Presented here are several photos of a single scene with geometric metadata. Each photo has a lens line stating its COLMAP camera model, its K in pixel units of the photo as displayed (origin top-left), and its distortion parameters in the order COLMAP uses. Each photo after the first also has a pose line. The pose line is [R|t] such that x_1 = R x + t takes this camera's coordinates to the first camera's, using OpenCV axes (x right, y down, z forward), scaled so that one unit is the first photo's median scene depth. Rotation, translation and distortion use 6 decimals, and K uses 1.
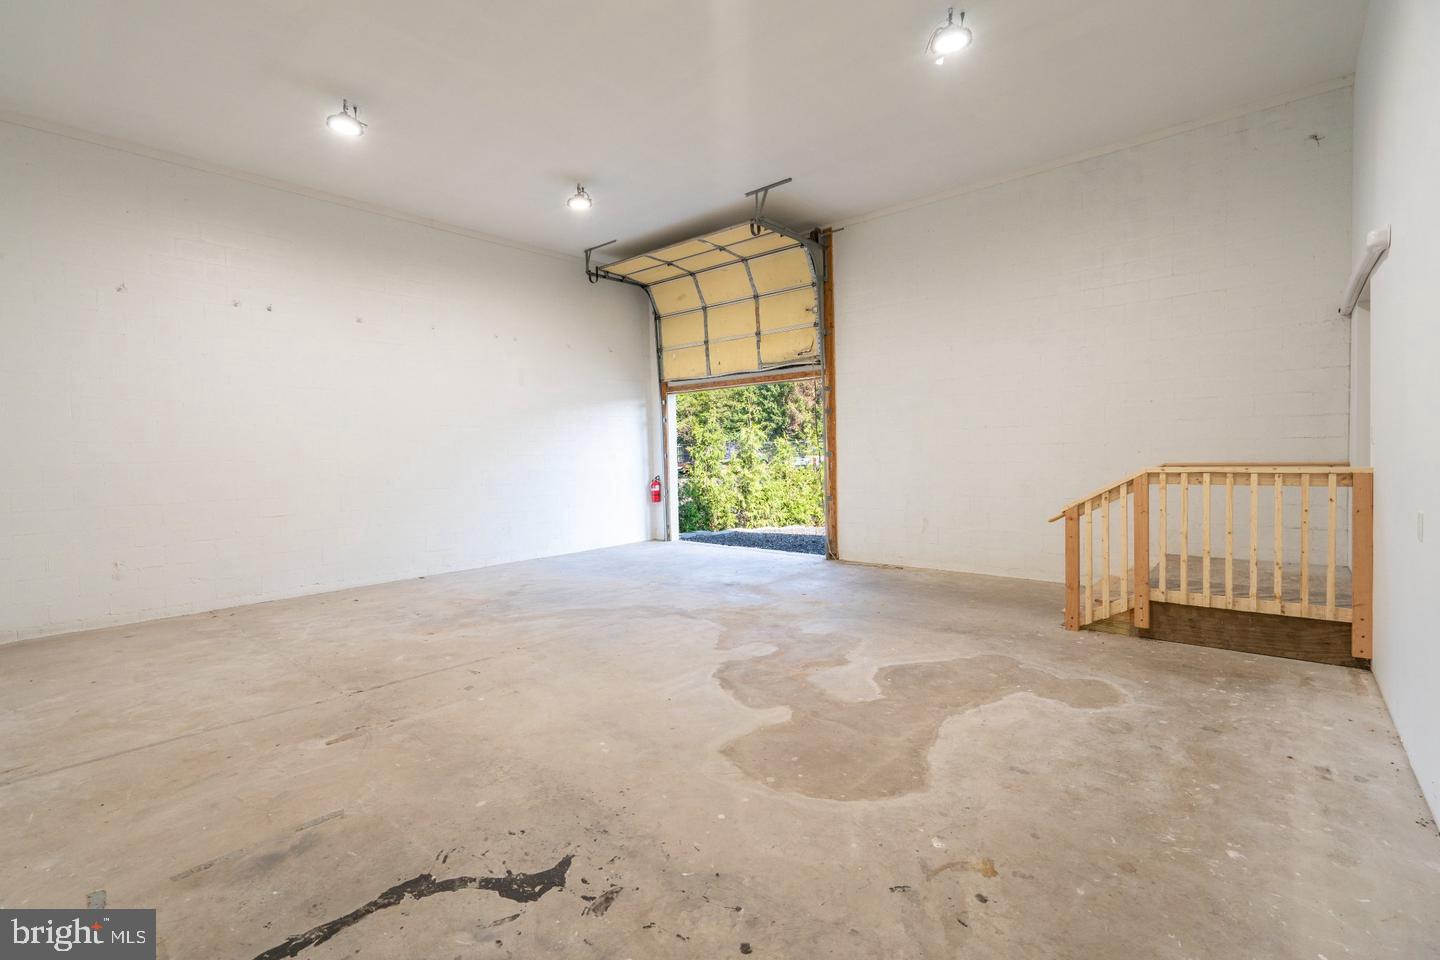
lens RADIAL K [[651.7, 0, 720.0], [0, 651.7, 480.0], [0, 0, 1]] dist [-0.003040, -0.000910]
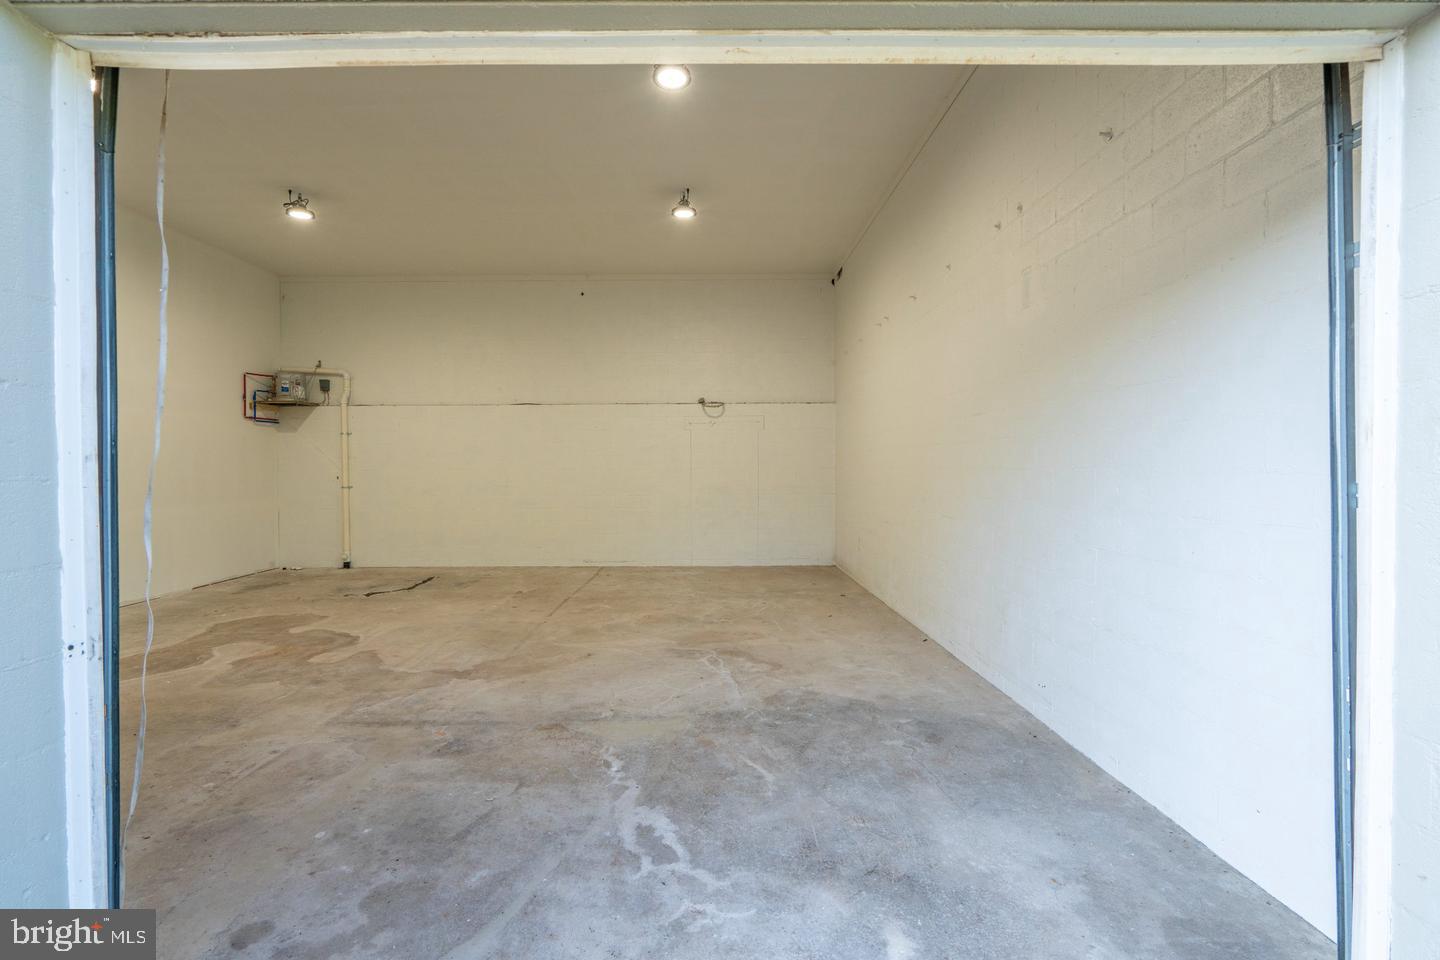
lens RADIAL K [[637.7, 0, 690.9], [0, 637.7, 472.0], [0, 0, 1]] dist [-0.000803, 0.000346]
pose [[-0.770811, 0.030370, -0.636340, 0.293609], [-0.006466, 0.998439, 0.055485, -0.121319], [0.637032, 0.046883, -0.769411, 2.475497]]
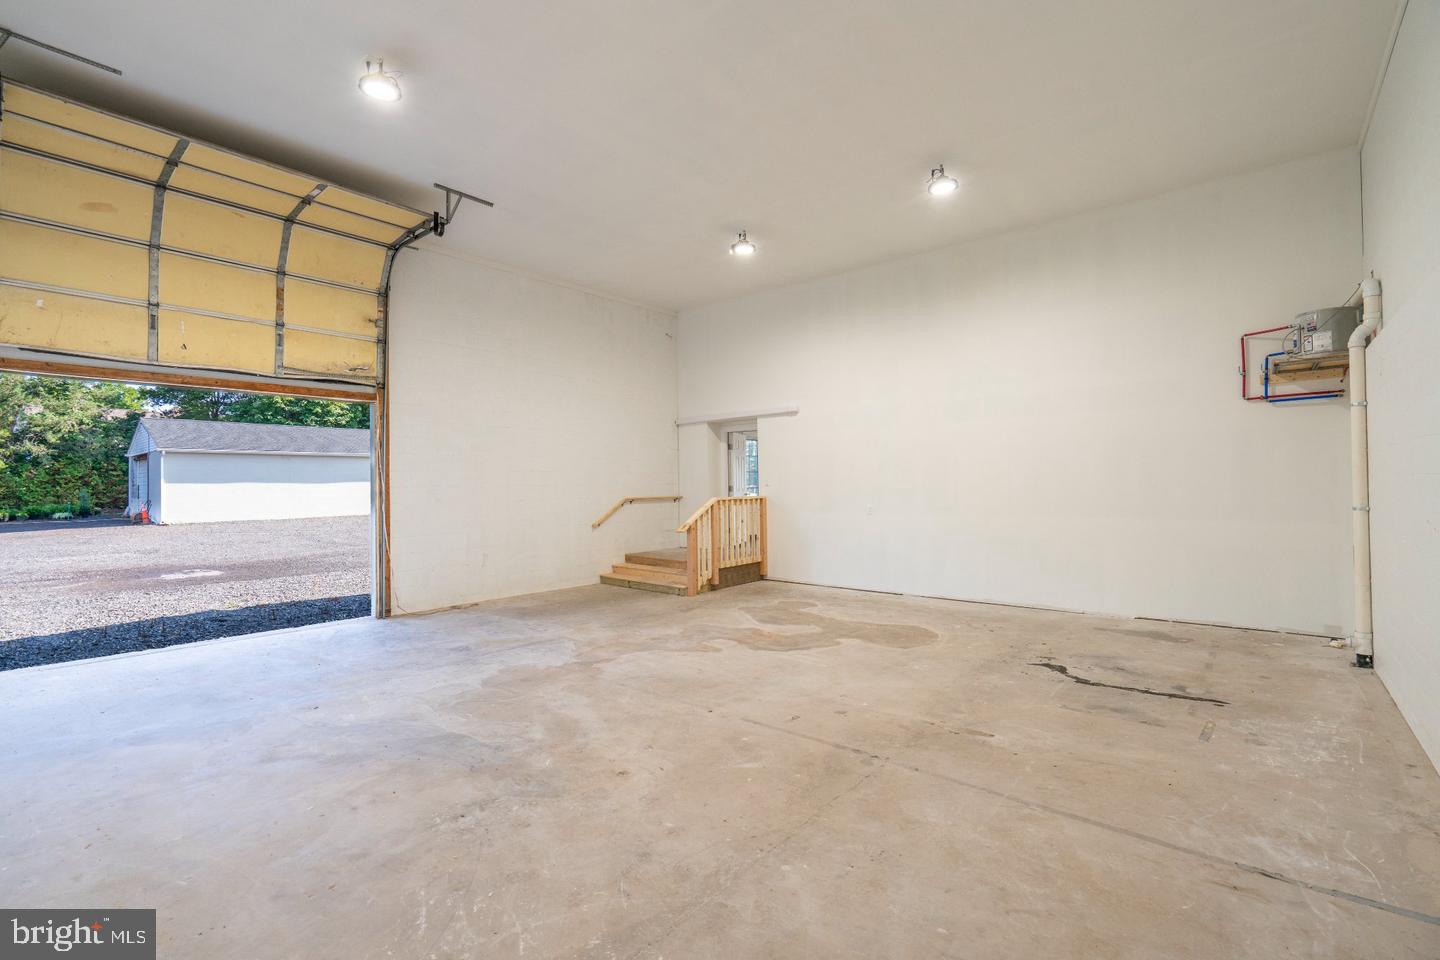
lens RADIAL K [[639.9, 0, 713.5], [0, 639.9, 475.7], [0, 0, 1]] dist [-0.015958, 0.001700]
pose [[-0.009024, 0.034832, 0.999352, -1.337573], [0.056359, 0.997822, -0.034270, -0.020374], [-0.998370, 0.056013, -0.010967, 1.152174]]
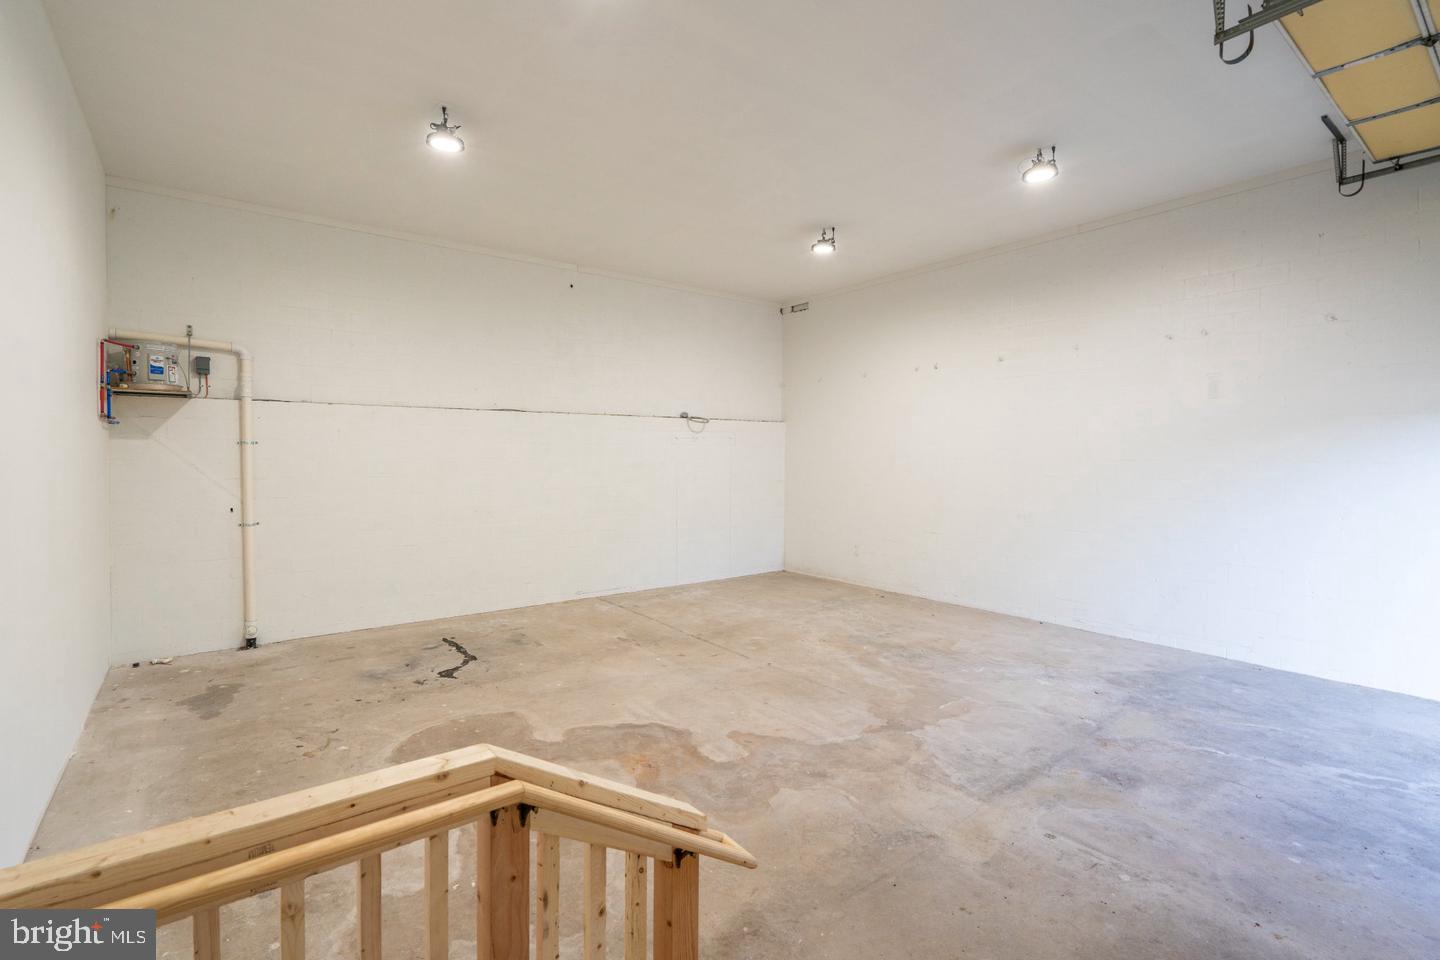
lens RADIAL K [[663.1, 0, 678.9], [0, 663.1, 459.2], [0, 0, 1]] dist [0.000347, 0.000965]
pose [[-0.239180, 0.028631, -0.970553, 1.045533], [-0.037403, 0.998552, 0.038675, -0.182126], [0.970254, 0.045552, -0.237763, 1.296403]]
